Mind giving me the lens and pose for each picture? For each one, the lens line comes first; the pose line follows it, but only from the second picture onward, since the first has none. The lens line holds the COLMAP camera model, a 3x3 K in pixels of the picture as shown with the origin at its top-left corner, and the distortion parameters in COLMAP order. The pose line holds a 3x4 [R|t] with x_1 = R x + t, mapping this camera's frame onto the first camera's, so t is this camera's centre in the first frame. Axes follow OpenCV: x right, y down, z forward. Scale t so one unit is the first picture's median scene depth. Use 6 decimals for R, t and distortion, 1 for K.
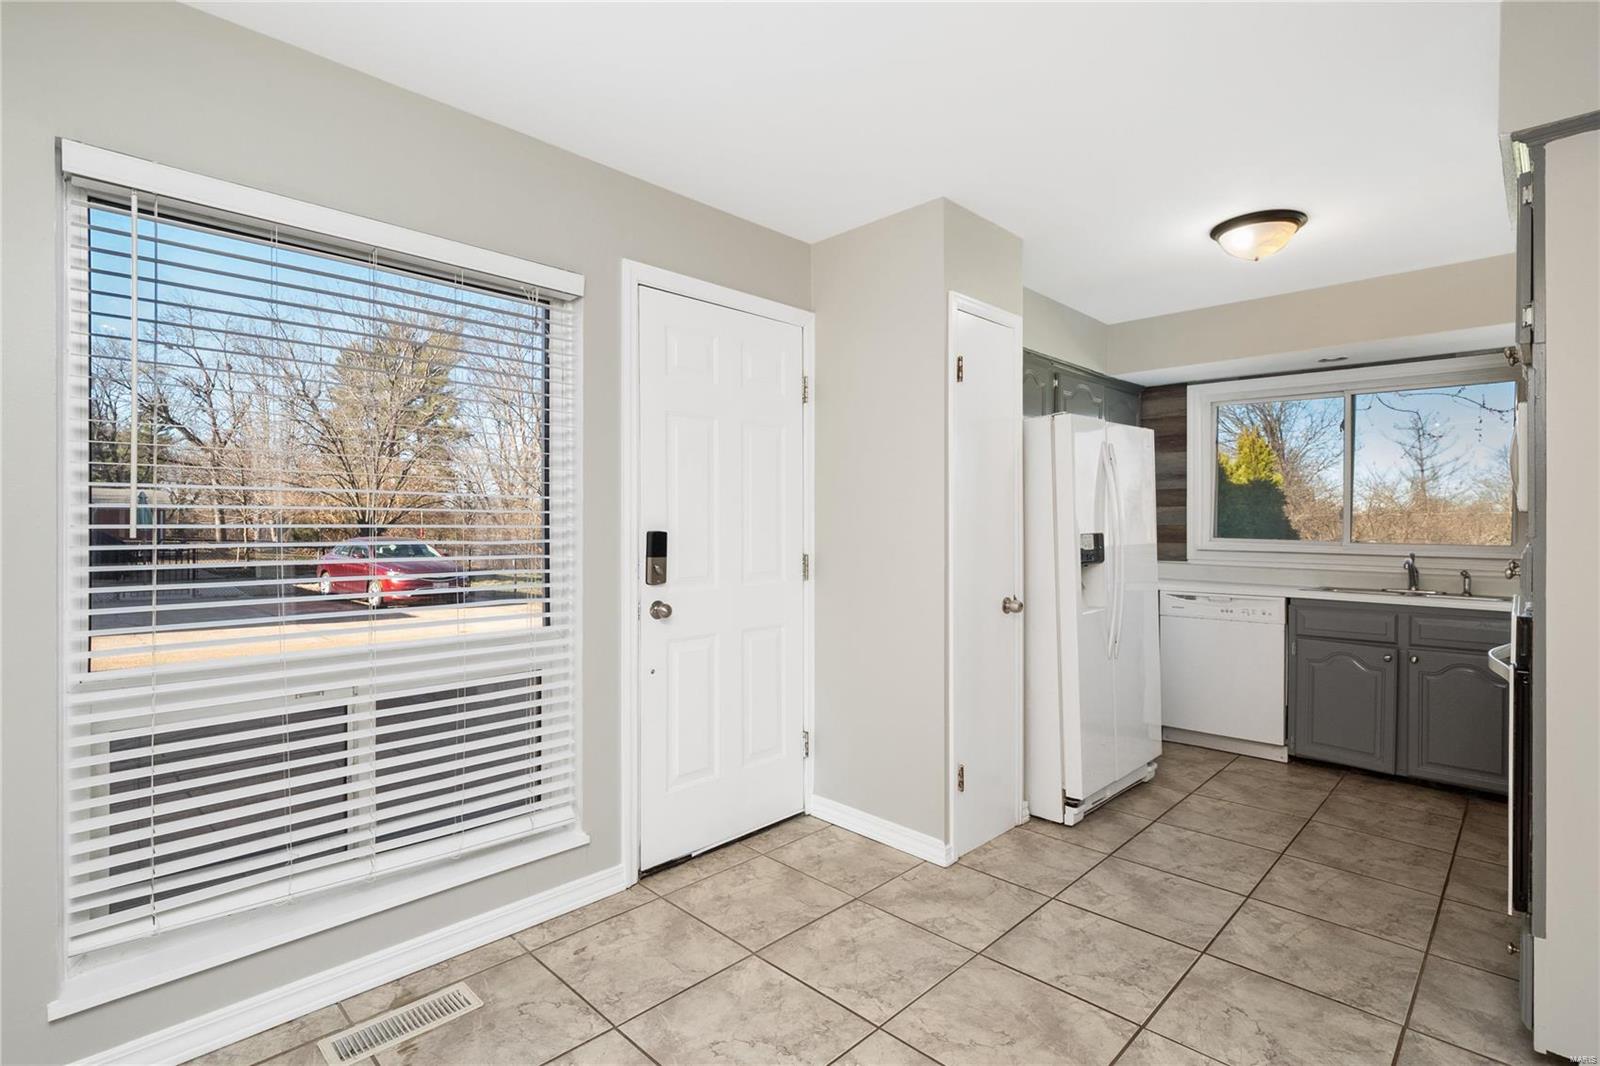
lens RADIAL K [[745.2, 0, 800.0], [0, 745.2, 533.0], [0, 0, 1]] dist [-0.015795, 0.000951]
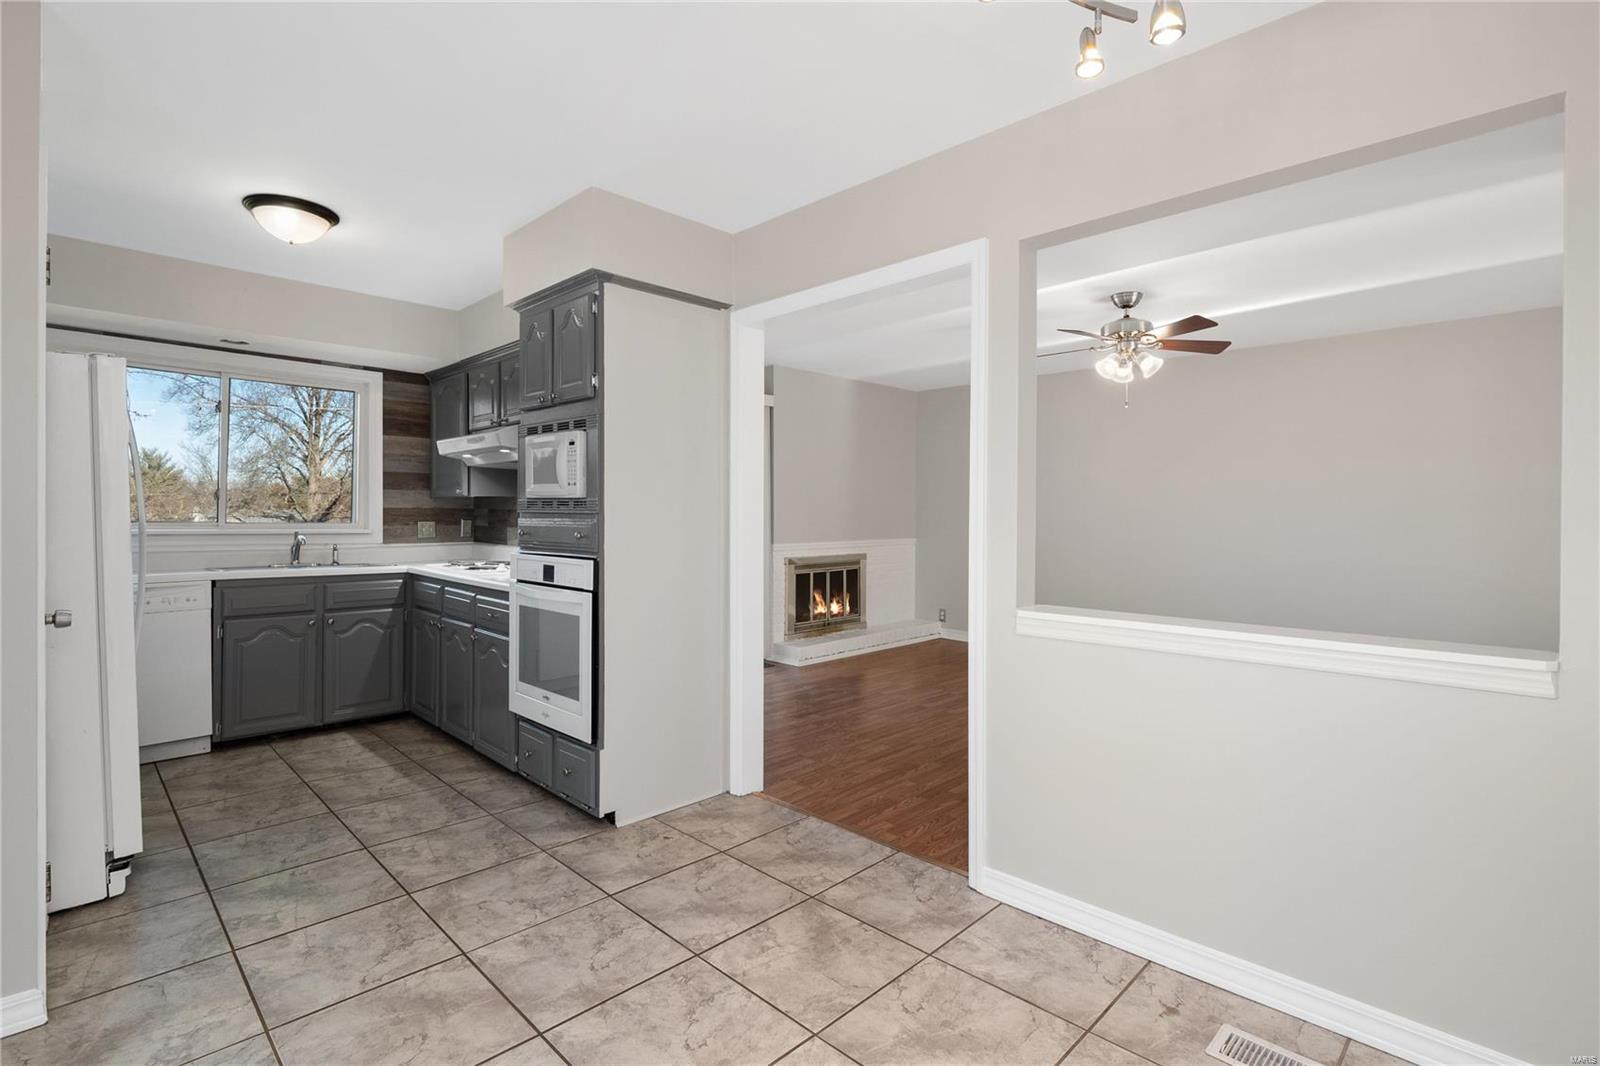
lens RADIAL K [[765.5, 0, 792.5], [0, 765.5, 507.1], [0, 0, 1]] dist [-0.018454, -0.000385]
pose [[0.016063, 0.000455, 0.999871, -0.480397], [0.008916, 0.999960, -0.000598, -0.001900], [-0.999831, 0.008925, 0.016058, 0.337873]]
